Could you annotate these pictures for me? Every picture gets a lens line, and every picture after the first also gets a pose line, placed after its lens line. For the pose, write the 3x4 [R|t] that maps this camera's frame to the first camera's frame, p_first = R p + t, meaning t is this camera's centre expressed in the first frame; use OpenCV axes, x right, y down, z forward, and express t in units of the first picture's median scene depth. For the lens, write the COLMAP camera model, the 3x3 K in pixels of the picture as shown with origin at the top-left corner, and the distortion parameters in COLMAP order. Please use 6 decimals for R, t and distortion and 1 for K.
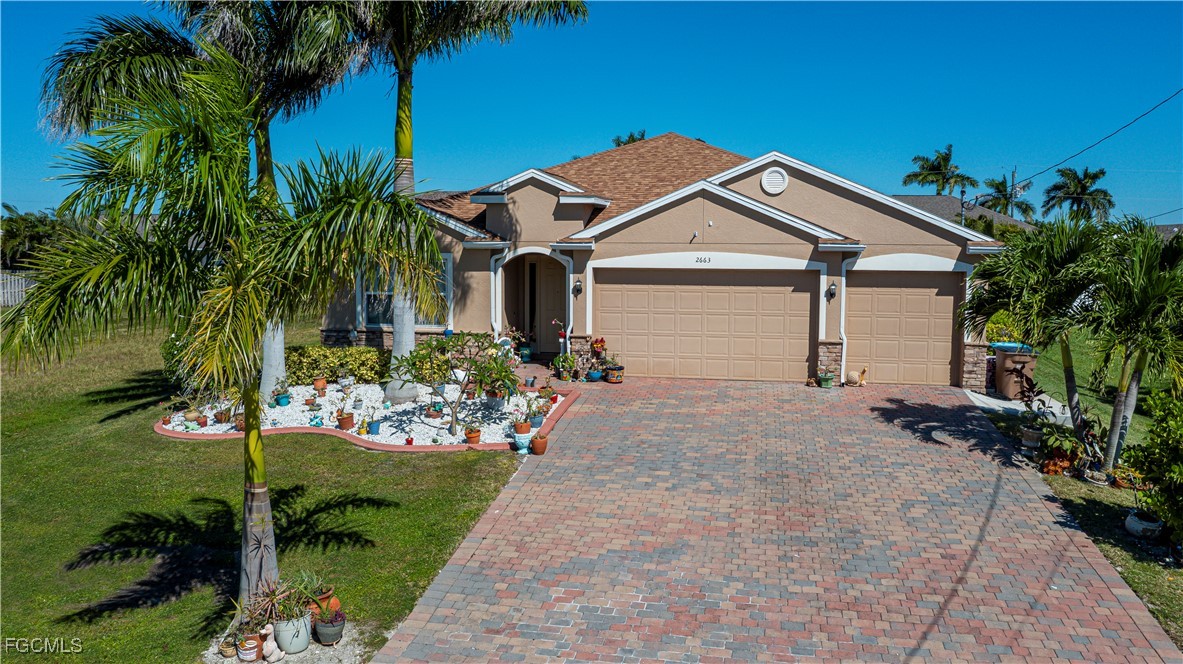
lens RADIAL K [[896.6, 0, 593.6], [0, 896.6, 332.0], [0, 0, 1]] dist [-0.012008, 0.000410]
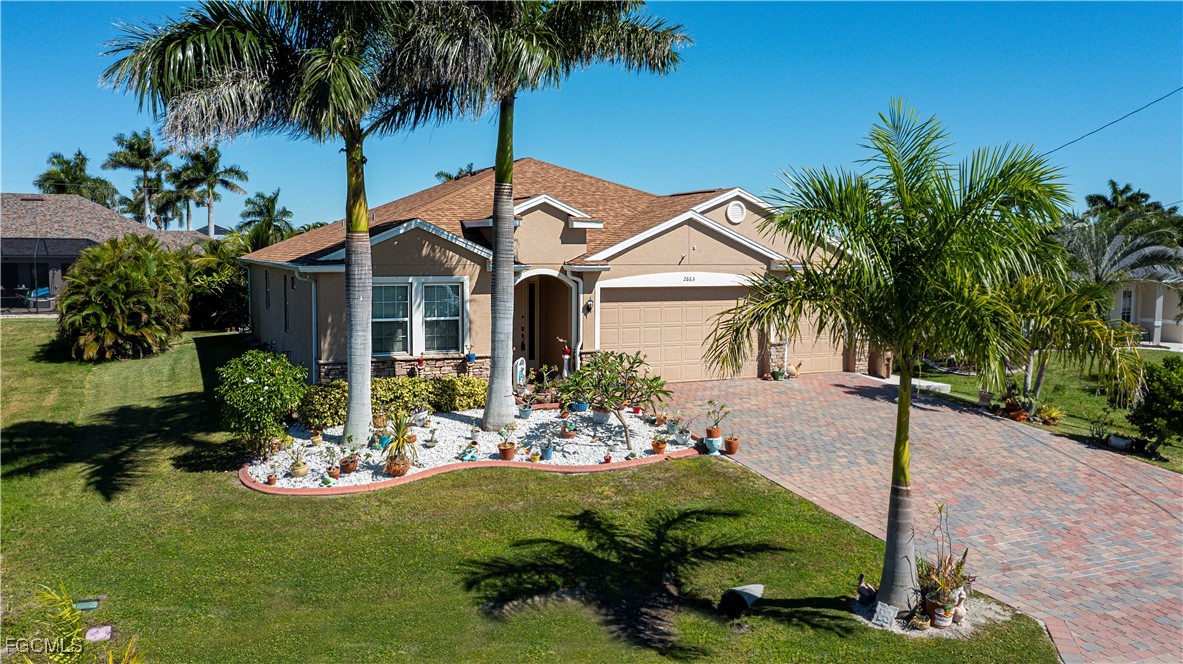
lens RADIAL K [[896.6, 0, 596.4], [0, 896.6, 330.3], [0, 0, 1]] dist [-0.012008, 0.000410]
pose [[0.829624, -0.049165, 0.556154, -0.608702], [0.055529, 0.998442, 0.005430, -0.026642], [-0.555555, 0.026377, 0.831061, 0.106457]]
